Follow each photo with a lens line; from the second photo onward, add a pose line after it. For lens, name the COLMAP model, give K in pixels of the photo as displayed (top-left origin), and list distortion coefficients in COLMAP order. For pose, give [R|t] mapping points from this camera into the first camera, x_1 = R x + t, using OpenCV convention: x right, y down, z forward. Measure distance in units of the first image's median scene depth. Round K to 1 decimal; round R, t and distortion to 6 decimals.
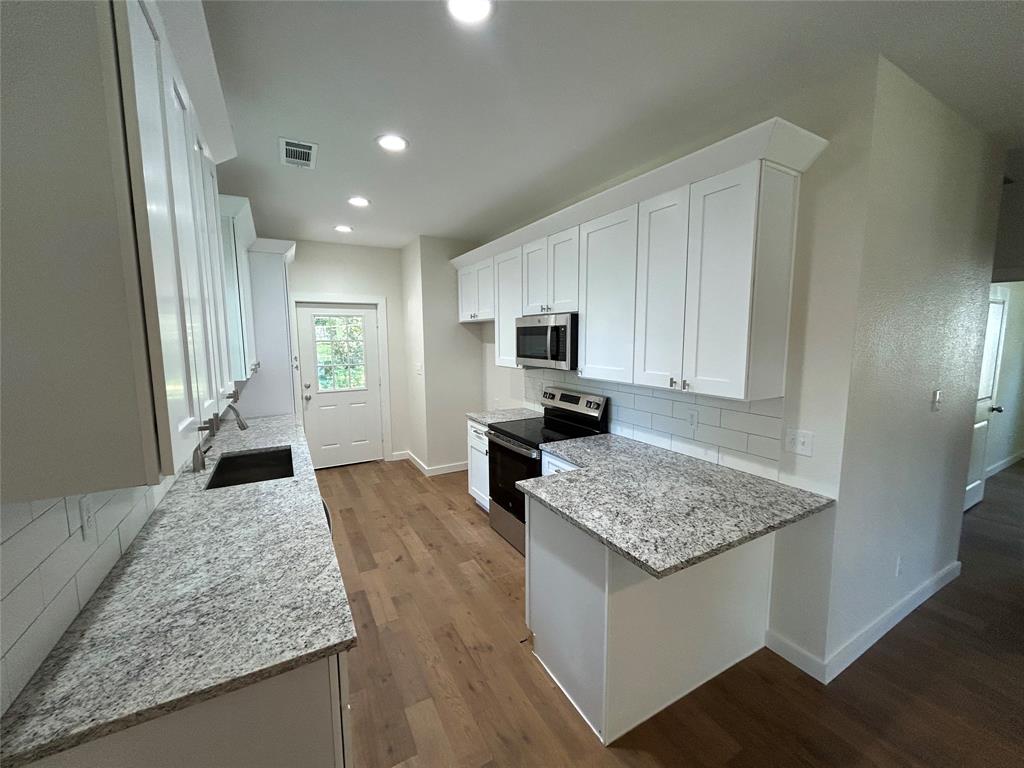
lens RADIAL K [[411.9, 0, 513.2], [0, 411.9, 383.3], [0, 0, 1]] dist [-0.001009, 0.000433]
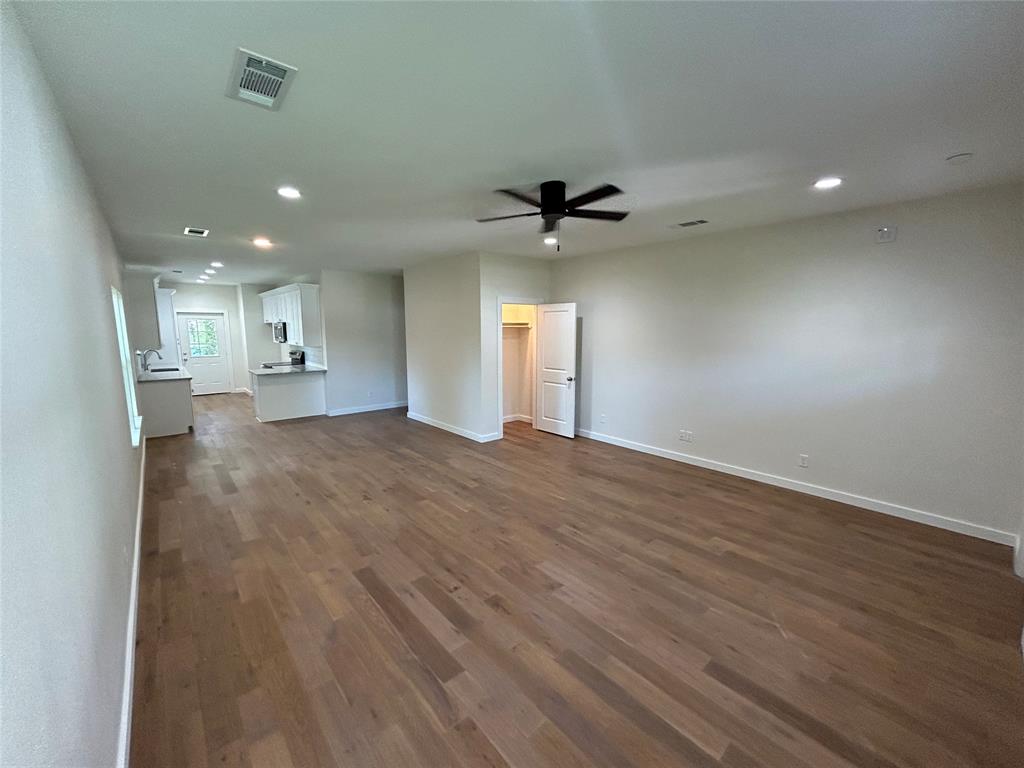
lens RADIAL K [[411.9, 0, 513.2], [0, 411.9, 383.3], [0, 0, 1]] dist [-0.001009, 0.000433]
pose [[0.979568, -0.021913, 0.199915, 1.695242], [0.017907, 0.999601, 0.021826, 0.341334], [-0.200313, -0.017800, 0.979570, -3.293576]]
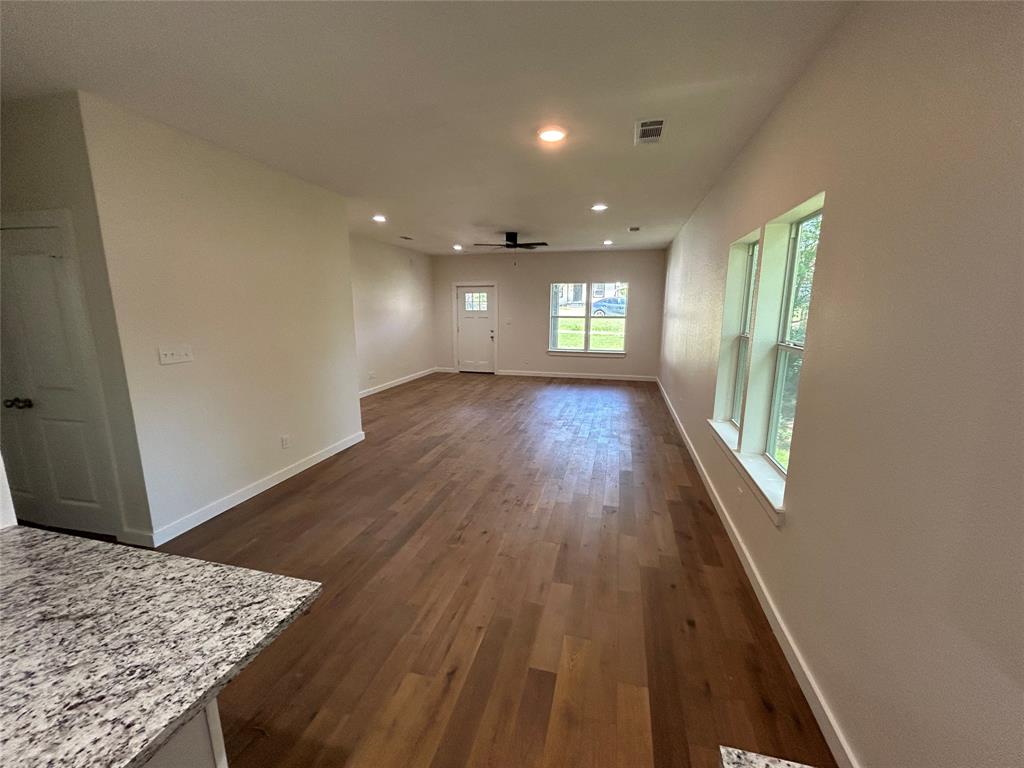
lens RADIAL K [[411.9, 0, 513.2], [0, 411.9, 383.3], [0, 0, 1]] dist [-0.001009, 0.000433]
pose [[-0.724010, -0.118930, 0.679460, -0.264980], [0.085553, 0.961937, 0.259535, -0.056898], [-0.684464, 0.246036, -0.686277, 0.785568]]
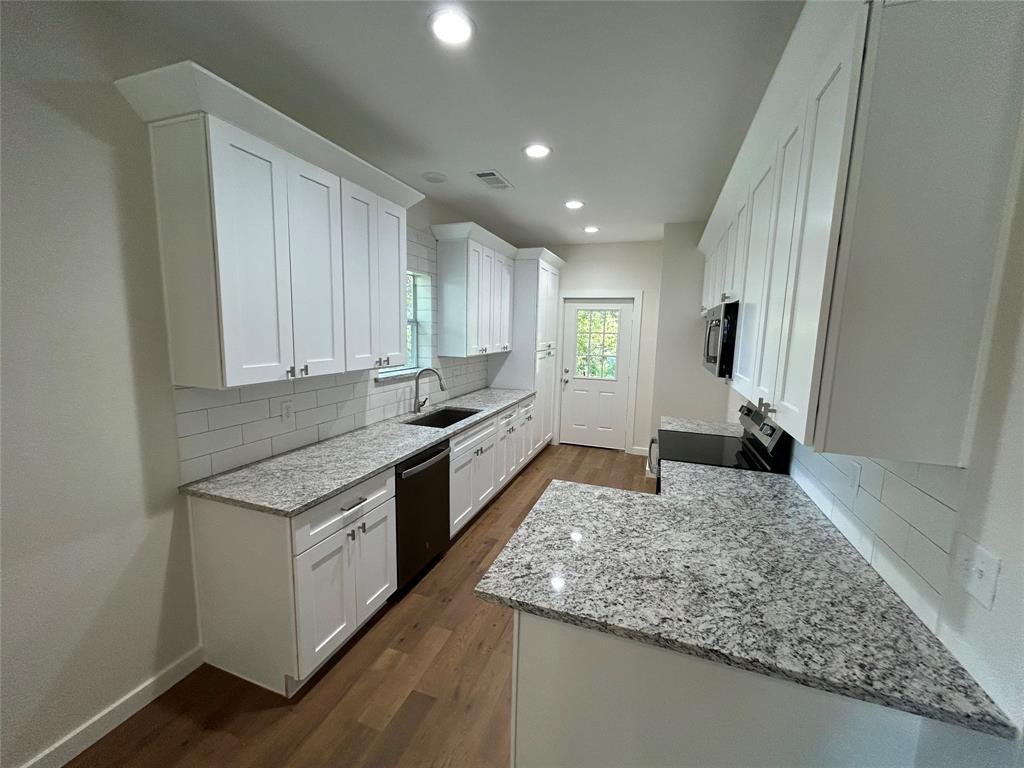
lens RADIAL K [[411.9, 0, 513.2], [0, 411.9, 383.3], [0, 0, 1]] dist [-0.001009, 0.000433]
pose [[0.657762, 0.123131, -0.743093, 0.668493], [-0.114982, 0.991400, 0.062498, -0.034792], [0.744398, 0.044334, 0.666263, 0.293022]]
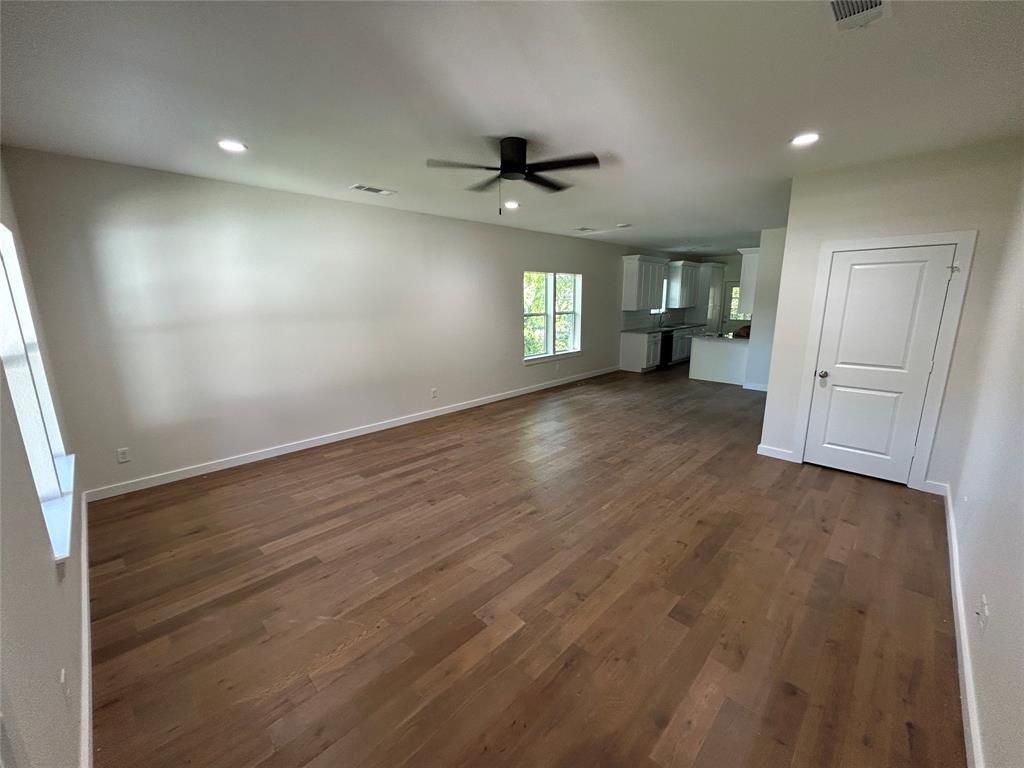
lens RADIAL K [[411.9, 0, 513.2], [0, 411.9, 383.3], [0, 0, 1]] dist [-0.001009, 0.000433]
pose [[0.285072, 0.204058, -0.936533, 3.714713], [-0.105832, 0.977803, 0.180836, 0.210761], [0.952645, 0.047564, 0.300341, -2.199467]]
